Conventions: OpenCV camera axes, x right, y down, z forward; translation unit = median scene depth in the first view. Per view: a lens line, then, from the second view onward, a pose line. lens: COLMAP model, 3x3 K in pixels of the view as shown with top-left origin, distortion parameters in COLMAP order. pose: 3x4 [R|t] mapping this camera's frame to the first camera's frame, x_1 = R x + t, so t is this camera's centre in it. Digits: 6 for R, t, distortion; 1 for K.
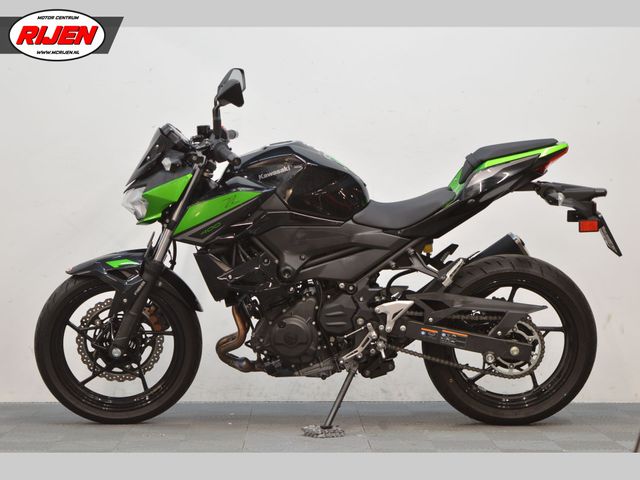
lens RADIAL K [[1526.1, 0, 319.4], [0, 1526.1, 241.4], [0, 0, 1]] dist [0.109795, 0.000000]
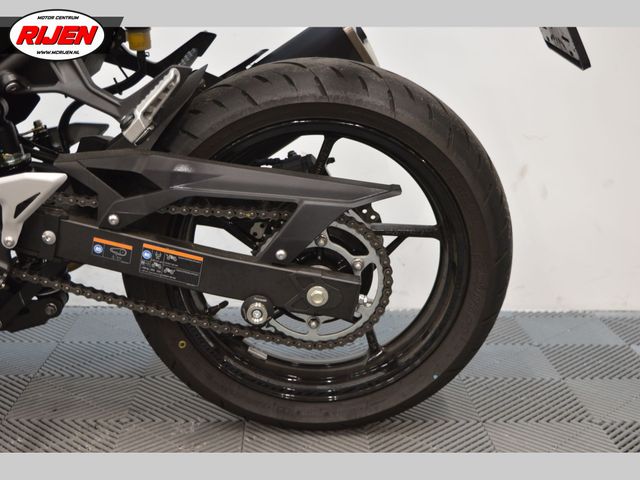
lens RADIAL K [[942.7, 0, 321.9], [0, 942.7, 242.5], [0, 0, 1]] dist [-0.016981, 0.000000]
pose [[0.999711, 0.014255, 0.019359, 0.123419], [-0.017900, 0.978904, 0.203537, 0.005464], [-0.016049, -0.203825, 0.978876, 0.751153]]
